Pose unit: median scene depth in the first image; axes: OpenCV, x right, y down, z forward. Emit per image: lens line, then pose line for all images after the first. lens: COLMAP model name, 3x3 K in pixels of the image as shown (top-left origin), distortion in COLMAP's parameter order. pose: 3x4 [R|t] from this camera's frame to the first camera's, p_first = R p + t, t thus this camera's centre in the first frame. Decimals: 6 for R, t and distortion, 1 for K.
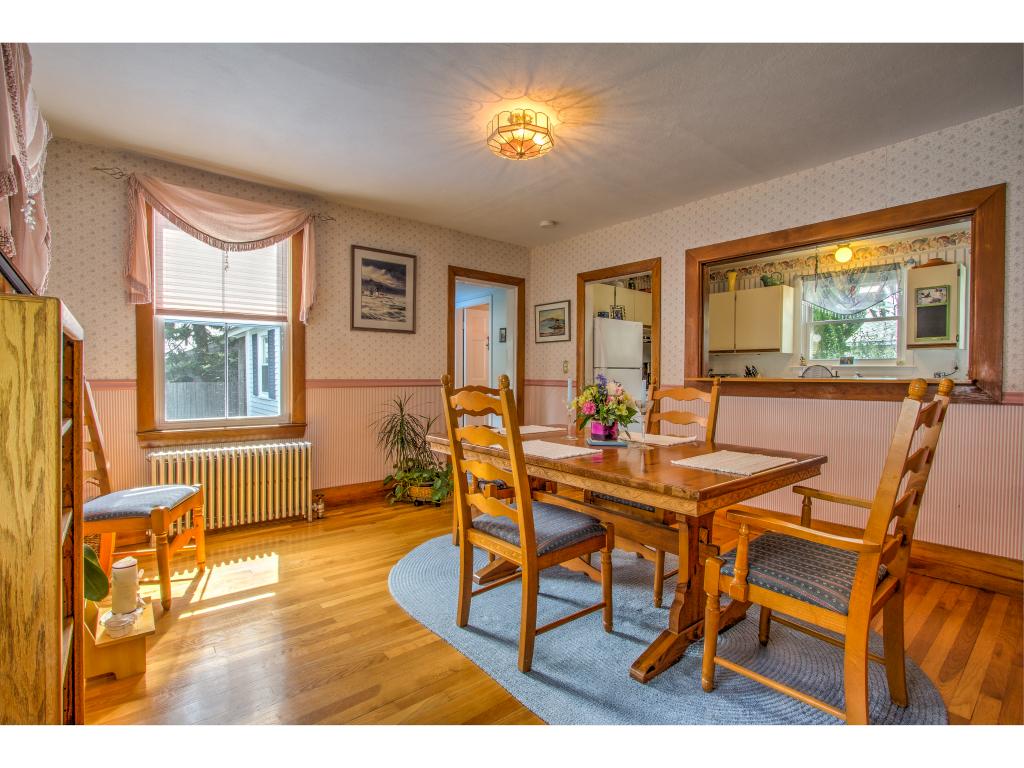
lens RADIAL K [[479.6, 0, 511.2], [0, 479.6, 381.3], [0, 0, 1]] dist [-0.012193, 0.000577]
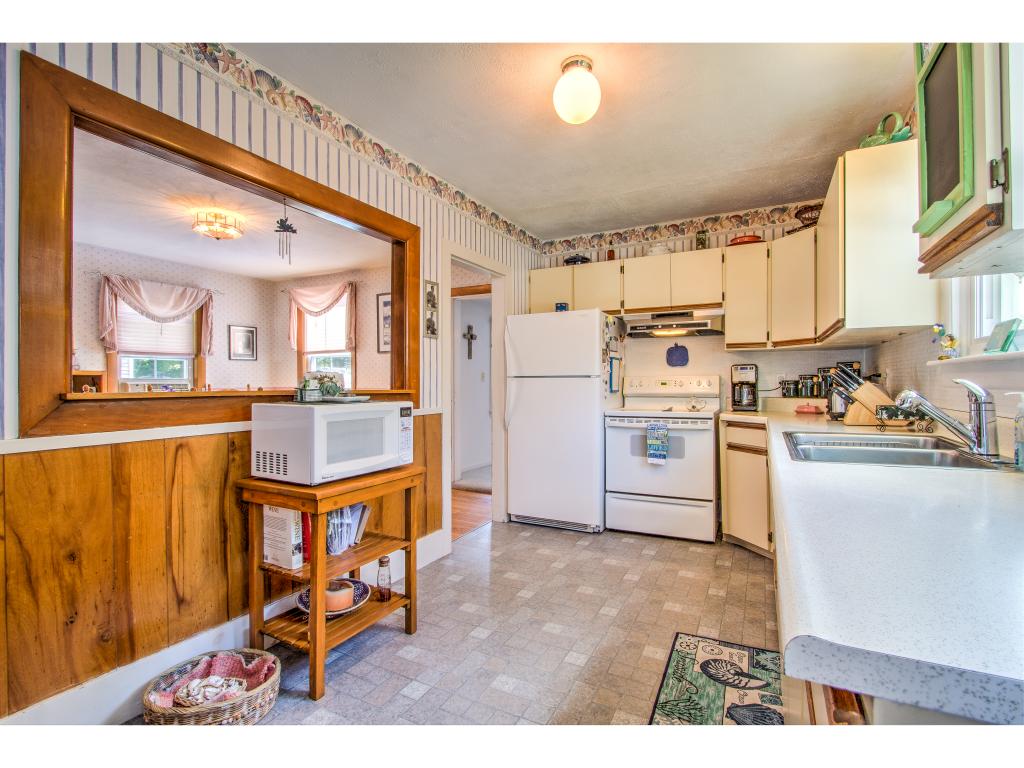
lens RADIAL K [[479.6, 0, 515.7], [0, 479.6, 382.7], [0, 0, 1]] dist [-0.012193, 0.000577]
pose [[0.385443, -0.003484, -0.922725, 1.036678], [-0.018439, 0.999764, -0.011477, -0.008074], [0.922547, 0.021438, 0.385288, 0.740594]]
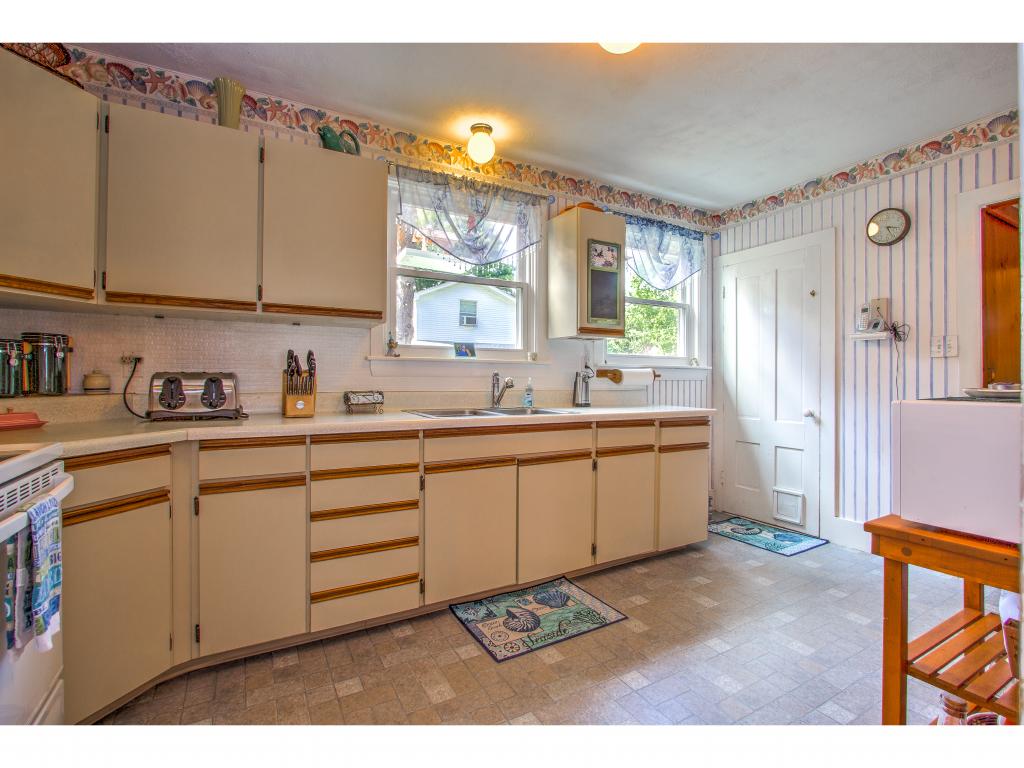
lens RADIAL K [[479.6, 0, 512.4], [0, 479.6, 382.6], [0, 0, 1]] dist [-0.012193, 0.000577]
pose [[0.169672, -0.000222, 0.985501, 0.206742], [0.018582, 0.999823, -0.002974, -0.003986], [-0.985325, 0.018817, 0.169646, 1.009752]]
